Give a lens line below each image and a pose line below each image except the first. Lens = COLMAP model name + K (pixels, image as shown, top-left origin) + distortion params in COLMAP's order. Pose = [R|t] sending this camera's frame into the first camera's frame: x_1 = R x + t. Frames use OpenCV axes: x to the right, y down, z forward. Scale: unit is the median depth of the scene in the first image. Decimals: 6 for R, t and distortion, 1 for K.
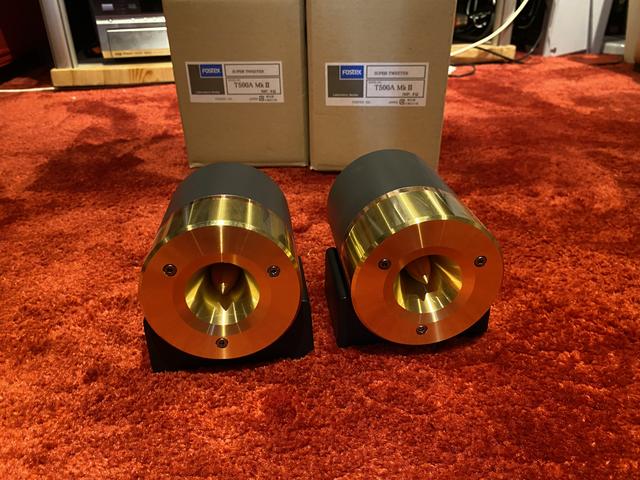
lens RADIAL K [[496.1, 0, 321.6], [0, 496.1, 240.3], [0, 0, 1]] dist [-0.001583, -0.005995]
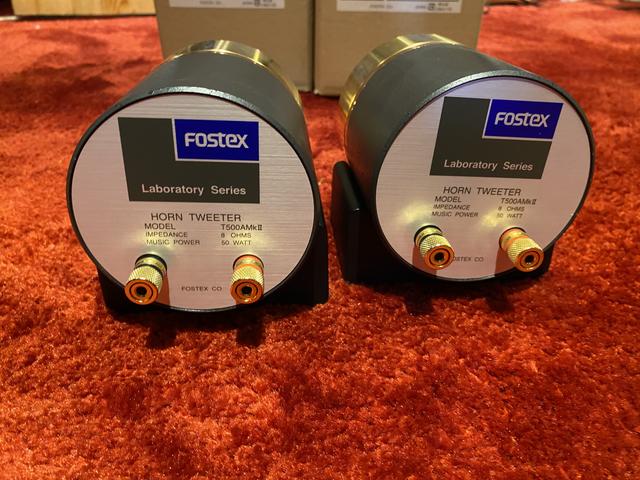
lens RADIAL K [[496.1, 0, 314.9], [0, 496.1, 241.8], [0, 0, 1]] dist [-0.001583, -0.005995]
pose [[0.999780, 0.012177, 0.017081, -0.054177], [-0.013154, 0.998212, 0.058312, 0.087728], [-0.016341, -0.058524, 0.998152, 0.253178]]
